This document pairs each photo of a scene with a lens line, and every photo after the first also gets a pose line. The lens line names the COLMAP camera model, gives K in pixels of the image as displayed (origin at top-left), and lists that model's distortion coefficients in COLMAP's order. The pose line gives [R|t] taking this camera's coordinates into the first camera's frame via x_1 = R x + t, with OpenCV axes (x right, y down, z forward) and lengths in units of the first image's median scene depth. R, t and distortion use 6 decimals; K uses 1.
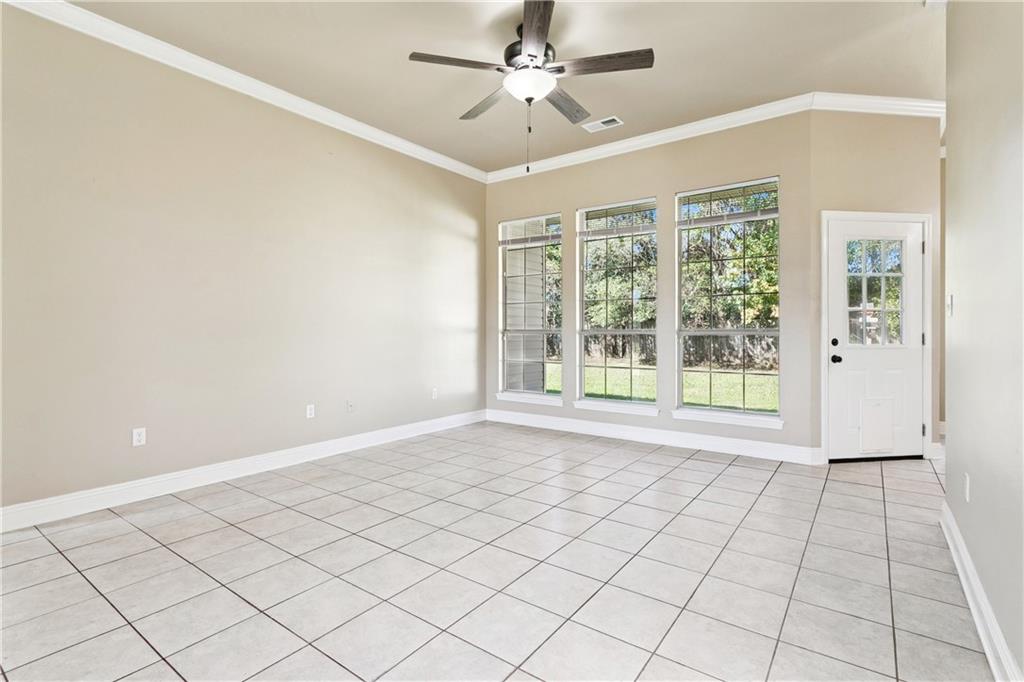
lens RADIAL K [[496.9, 0, 513.0], [0, 496.9, 336.4], [0, 0, 1]] dist [-0.000580, -0.000311]
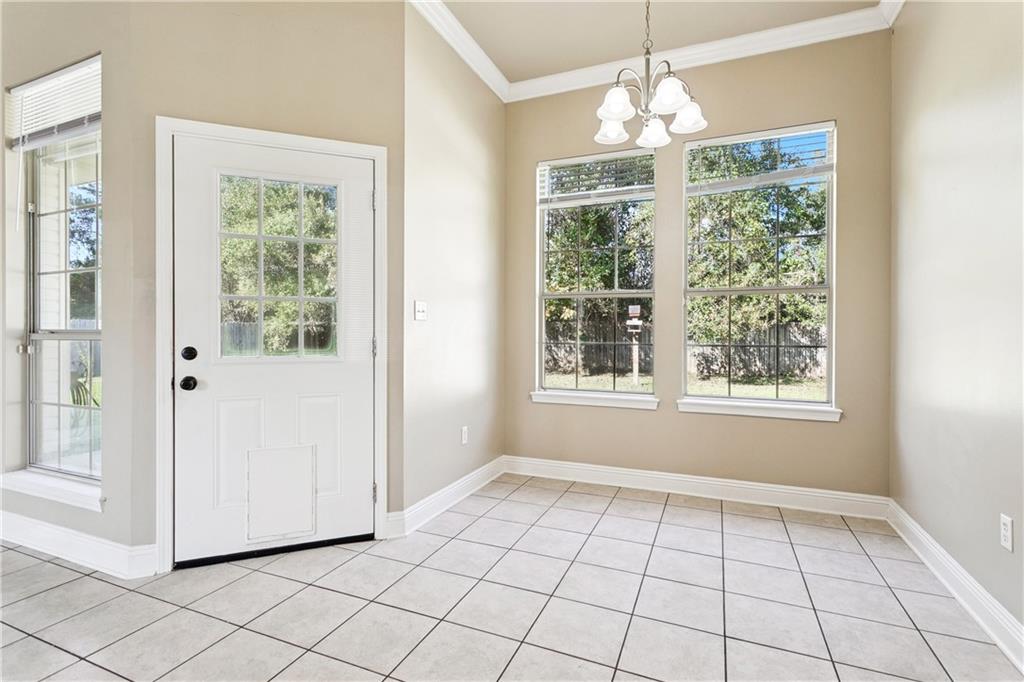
lens RADIAL K [[486.2, 0, 512.0], [0, 486.2, 341.0], [0, 0, 1]] dist [-0.000248, -0.000121]
pose [[0.977737, -0.000884, 0.209832, 0.444881], [-0.000219, 0.999986, 0.005232, -0.002803], [-0.209834, -0.005162, 0.977723, 0.189660]]
